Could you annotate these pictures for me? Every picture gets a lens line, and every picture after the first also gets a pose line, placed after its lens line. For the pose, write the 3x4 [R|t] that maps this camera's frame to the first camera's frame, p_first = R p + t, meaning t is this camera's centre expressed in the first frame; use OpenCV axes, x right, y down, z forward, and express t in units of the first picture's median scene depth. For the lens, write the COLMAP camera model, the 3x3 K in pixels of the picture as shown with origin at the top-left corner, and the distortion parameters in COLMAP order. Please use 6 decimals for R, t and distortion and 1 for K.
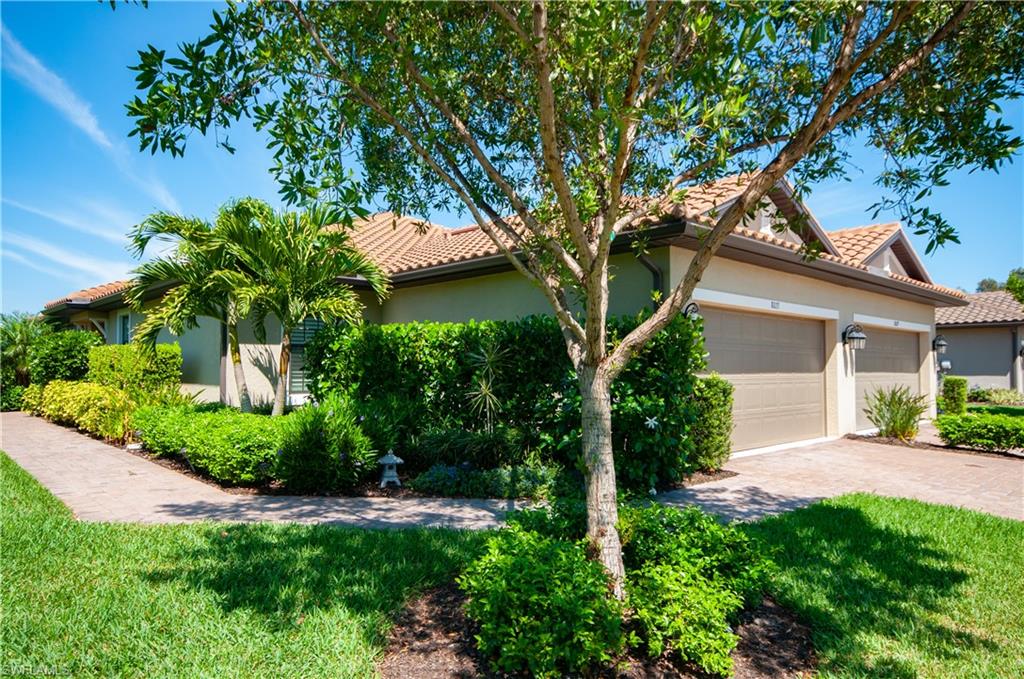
lens RADIAL K [[644.2, 0, 505.7], [0, 644.2, 346.4], [0, 0, 1]] dist [-0.002341, 0.012172]
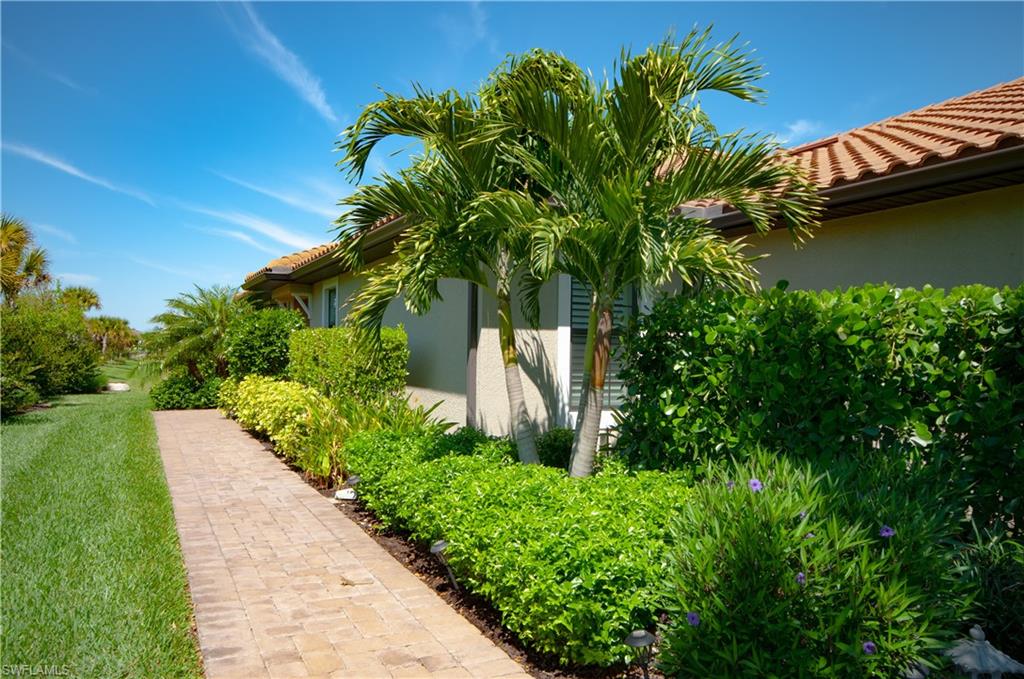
lens RADIAL K [[748.1, 0, 486.6], [0, 748.1, 345.9], [0, 0, 1]] dist [-0.004633, 0.008048]
pose [[0.946452, 0.013823, -0.322549, -0.203422], [-0.006776, 0.999713, 0.022960, -0.003746], [0.322774, -0.019545, 0.946274, 0.341673]]
